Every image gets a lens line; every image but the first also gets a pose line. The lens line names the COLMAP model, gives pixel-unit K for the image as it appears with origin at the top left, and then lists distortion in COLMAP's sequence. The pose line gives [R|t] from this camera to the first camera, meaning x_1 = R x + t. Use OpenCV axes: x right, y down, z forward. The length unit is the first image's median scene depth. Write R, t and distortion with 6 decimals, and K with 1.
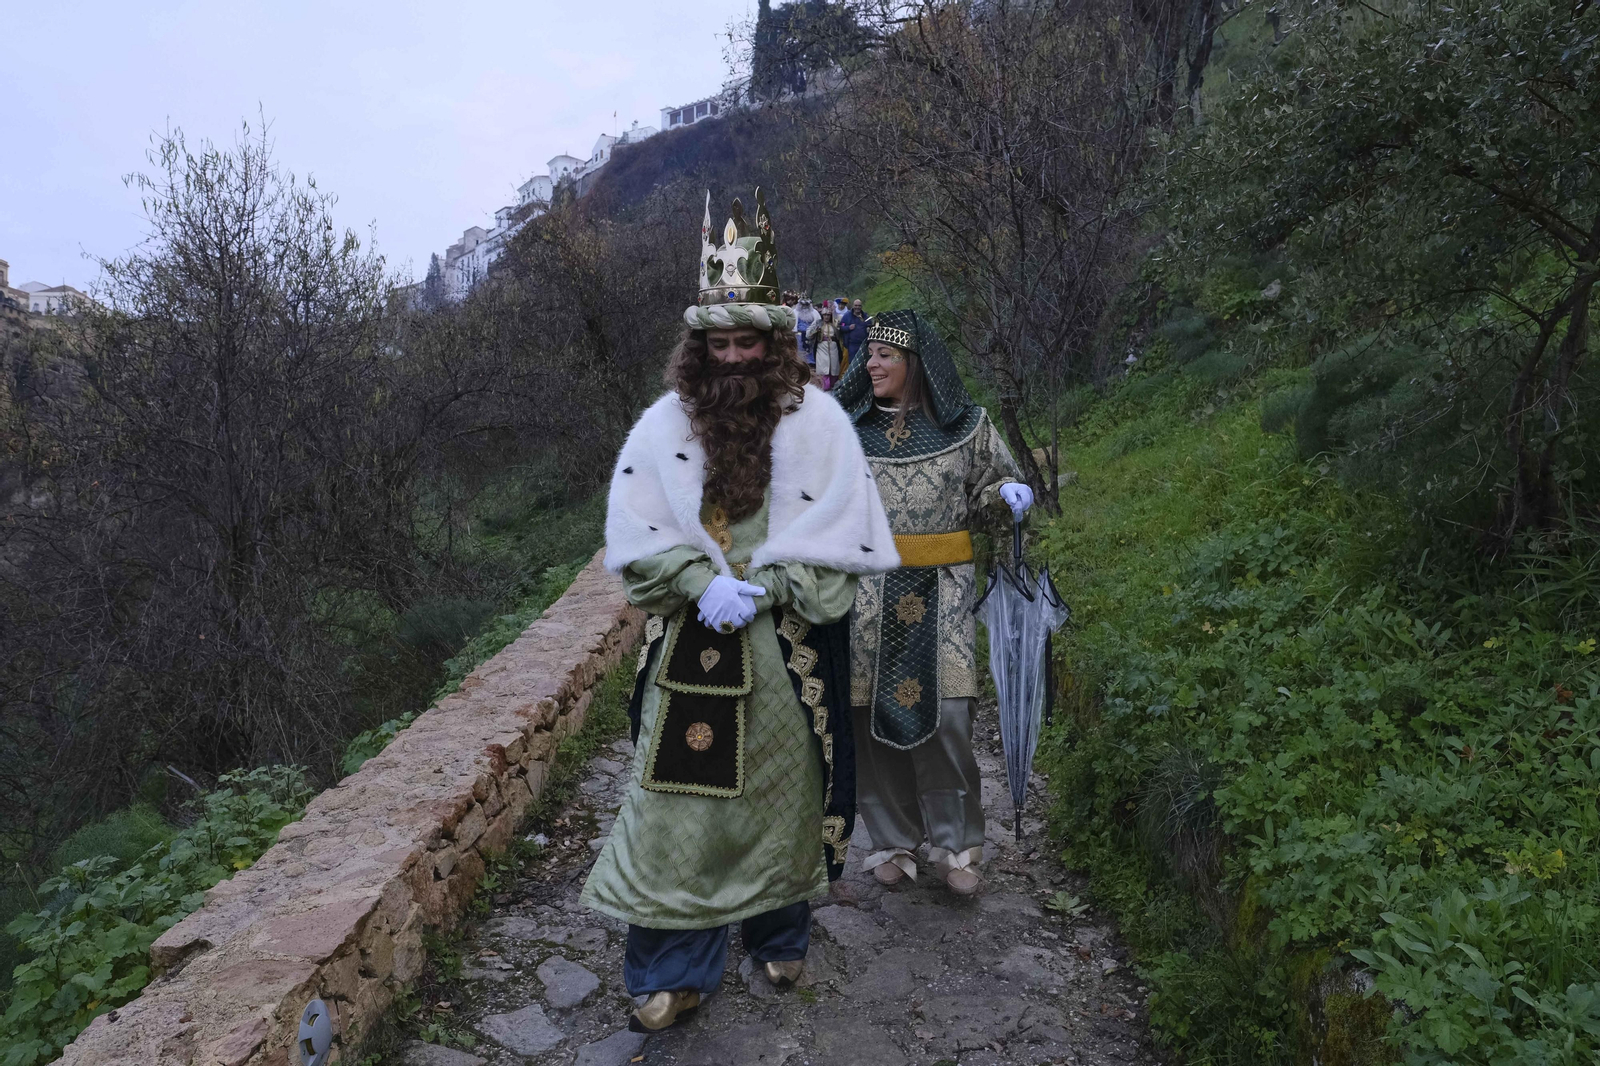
lens RADIAL K [[1118.5, 0, 807.7], [0, 1118.5, 535.1], [0, 0, 1]] dist [-0.015560, 0.010505]
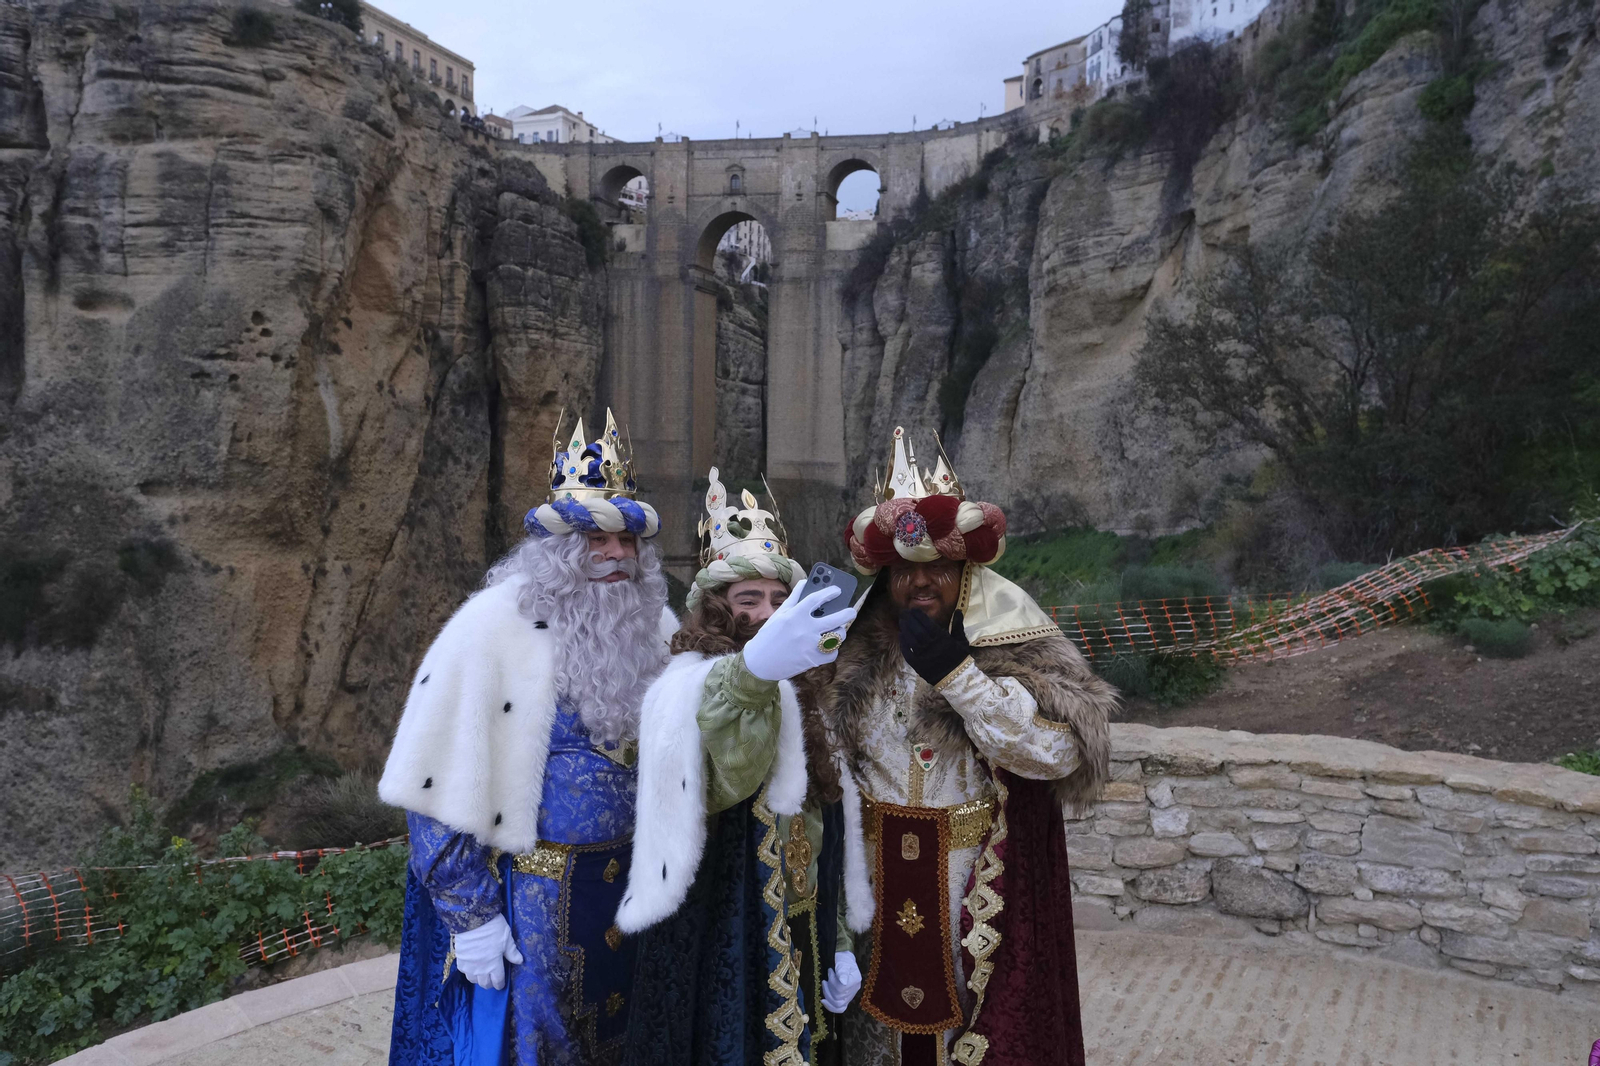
lens RADIAL K [[1191.9, 0, 810.5], [0, 1191.9, 531.5], [0, 0, 1]] dist [-0.018498, 0.014164]
pose [[0.913770, 0.056479, -0.402286, -0.236635], [-0.015844, 0.994489, 0.103633, -0.043847], [0.405922, -0.088323, 0.909630, 0.416722]]
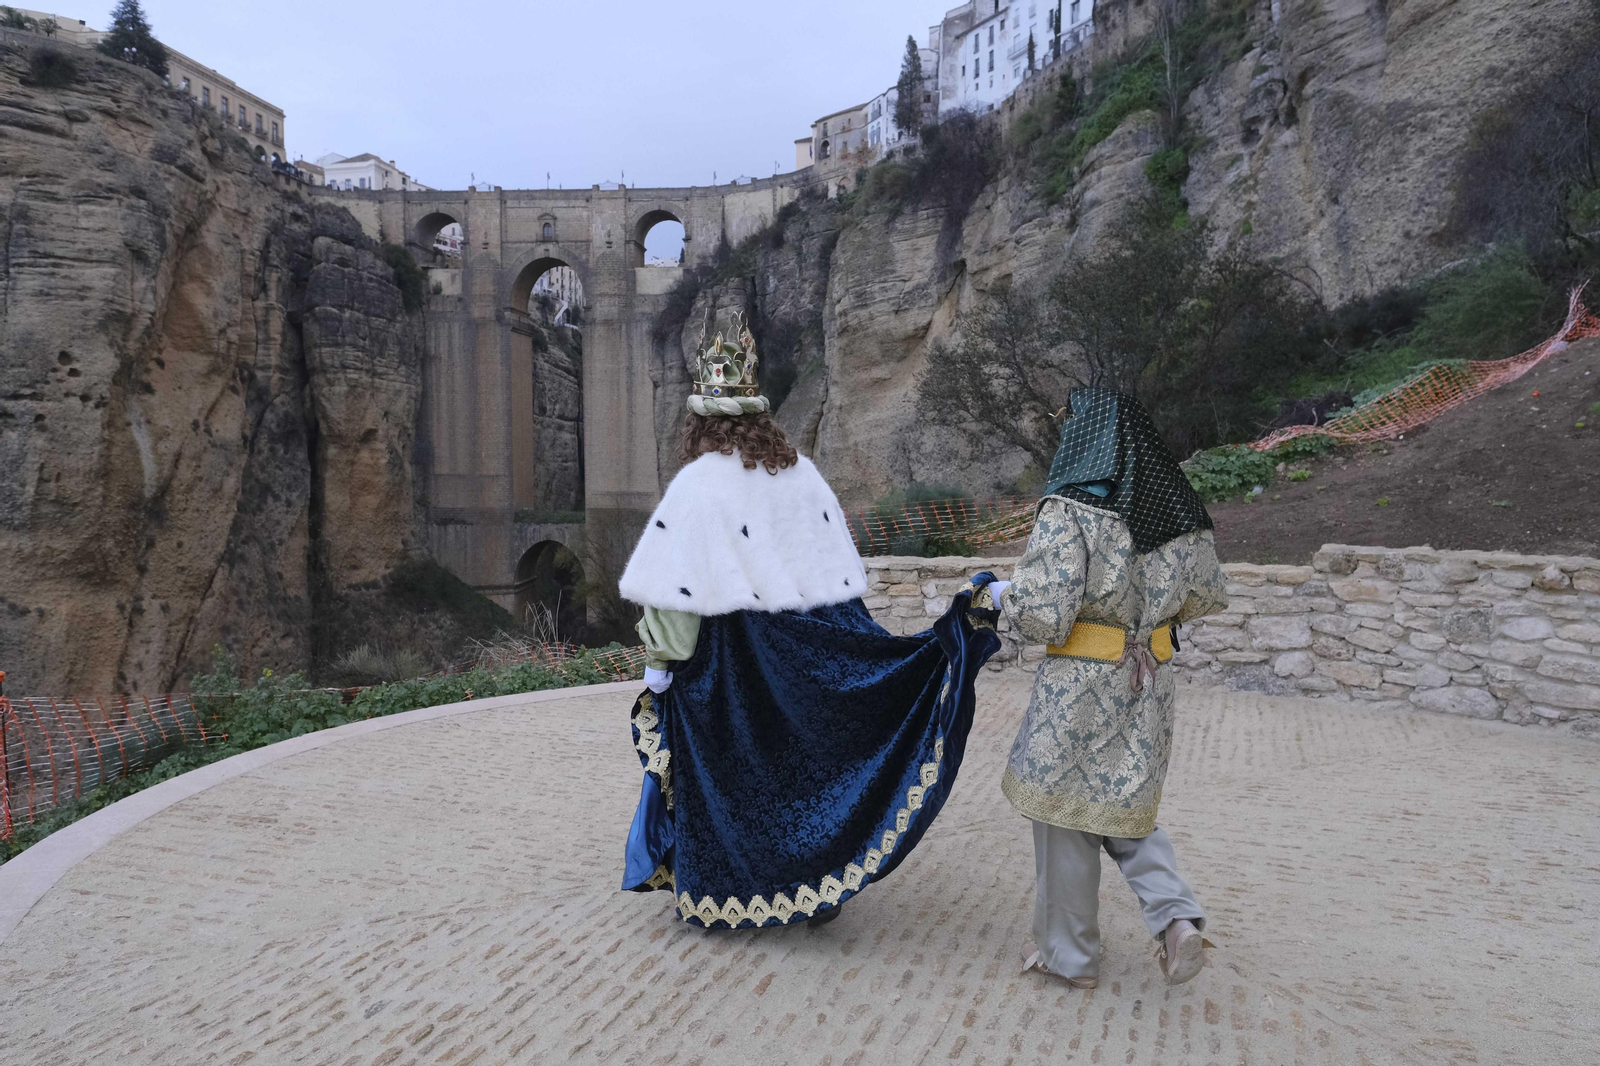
lens RADIAL K [[1118.5, 0, 807.7], [0, 1118.5, 535.1], [0, 0, 1]] dist [-0.015560, 0.010505]
pose [[0.967930, 0.020507, -0.250383, -0.234736], [-0.000117, 0.996700, 0.081179, -0.041708], [0.251222, -0.078547, 0.964737, 0.406971]]
